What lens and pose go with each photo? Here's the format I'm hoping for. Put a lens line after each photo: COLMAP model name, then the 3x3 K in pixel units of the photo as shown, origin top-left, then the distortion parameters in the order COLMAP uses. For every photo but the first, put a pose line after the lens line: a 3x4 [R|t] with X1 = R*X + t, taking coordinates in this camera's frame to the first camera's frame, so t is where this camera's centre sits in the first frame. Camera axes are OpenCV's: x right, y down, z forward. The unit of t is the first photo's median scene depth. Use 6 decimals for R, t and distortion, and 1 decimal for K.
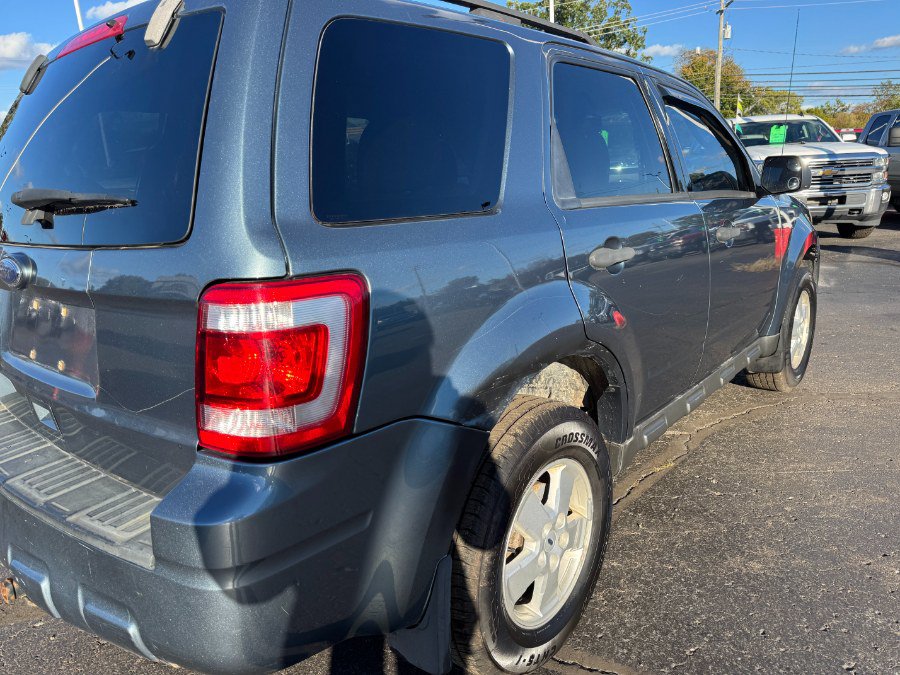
lens RADIAL K [[647.6, 0, 447.6], [0, 647.6, 337.9], [0, 0, 1]] dist [0.013093, -0.009596]
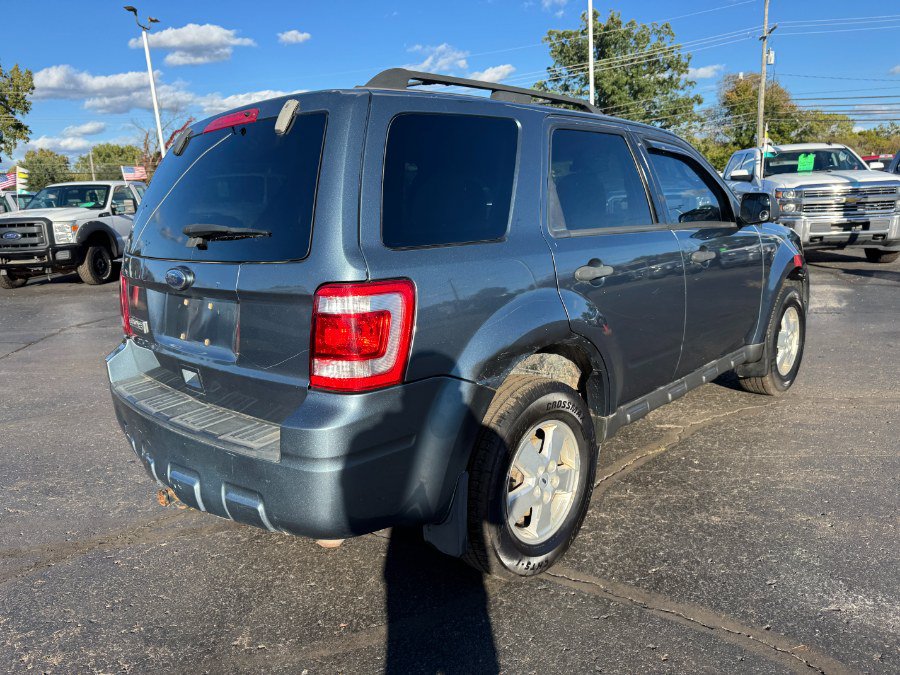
lens RADIAL K [[647.6, 0, 449.0], [0, 647.6, 335.9], [0, 0, 1]] dist [0.013093, -0.009596]
pose [[0.998099, 0.013634, -0.060100, 0.034573], [-0.015816, 0.999227, -0.035985, 0.059229], [0.059563, 0.036868, 0.997543, -0.358303]]
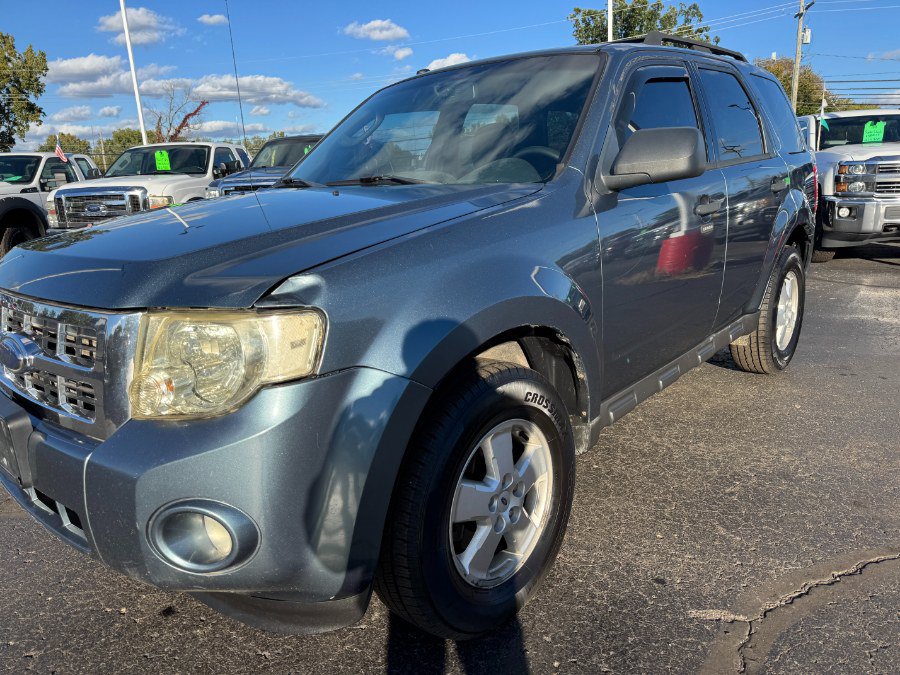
lens RADIAL K [[647.6, 0, 449.1], [0, 647.6, 337.9], [0, 0, 1]] dist [0.013093, -0.009596]
pose [[0.995791, 0.031394, -0.086108, 0.302527], [-0.032893, 0.999330, -0.016047, -0.122209], [0.085546, 0.018812, 0.996157, 0.806117]]
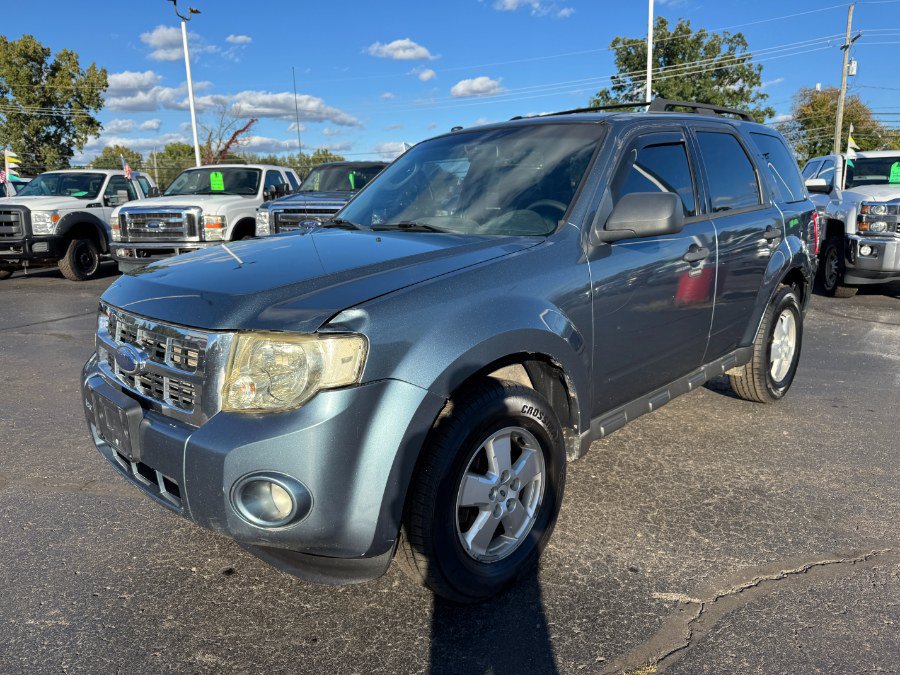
lens RADIAL K [[647.6, 0, 450.5], [0, 647.6, 335.5], [0, 0, 1]] dist [0.013093, -0.009596]
pose [[0.988416, 0.065626, -0.136845, 0.357513], [-0.072430, 0.996342, -0.045340, -0.125881], [0.133369, 0.054727, 0.989554, 0.570415]]
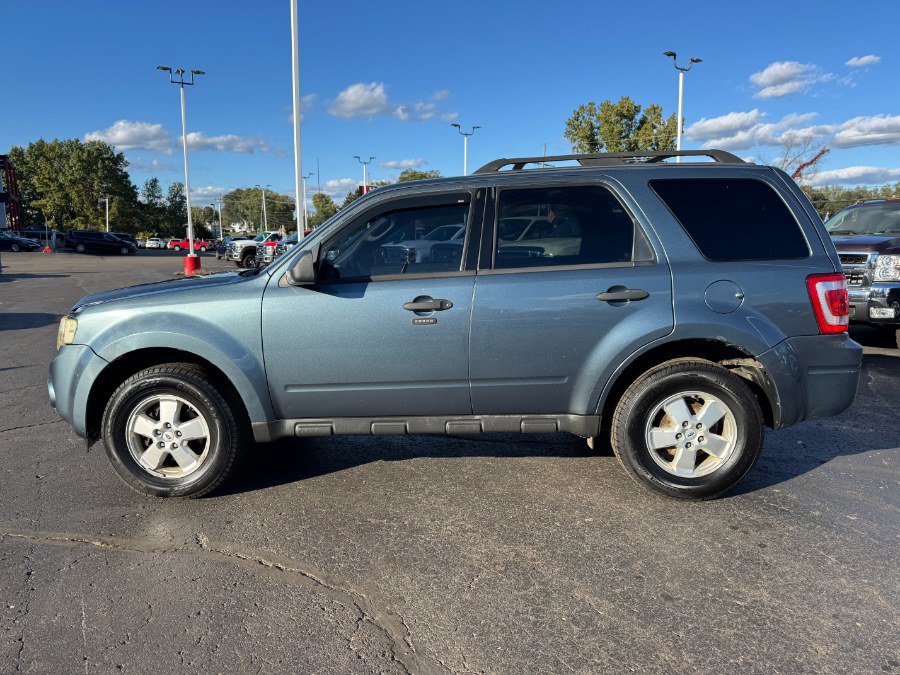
lens RADIAL K [[647.6, 0, 452.2], [0, 647.6, 344.0], [0, 0, 1]] dist [0.013093, -0.009596]
pose [[0.559734, 0.176921, -0.809565, 2.936288], [-0.237442, 0.970222, 0.047863, -0.554638], [0.793926, 0.165434, 0.585075, 1.585750]]
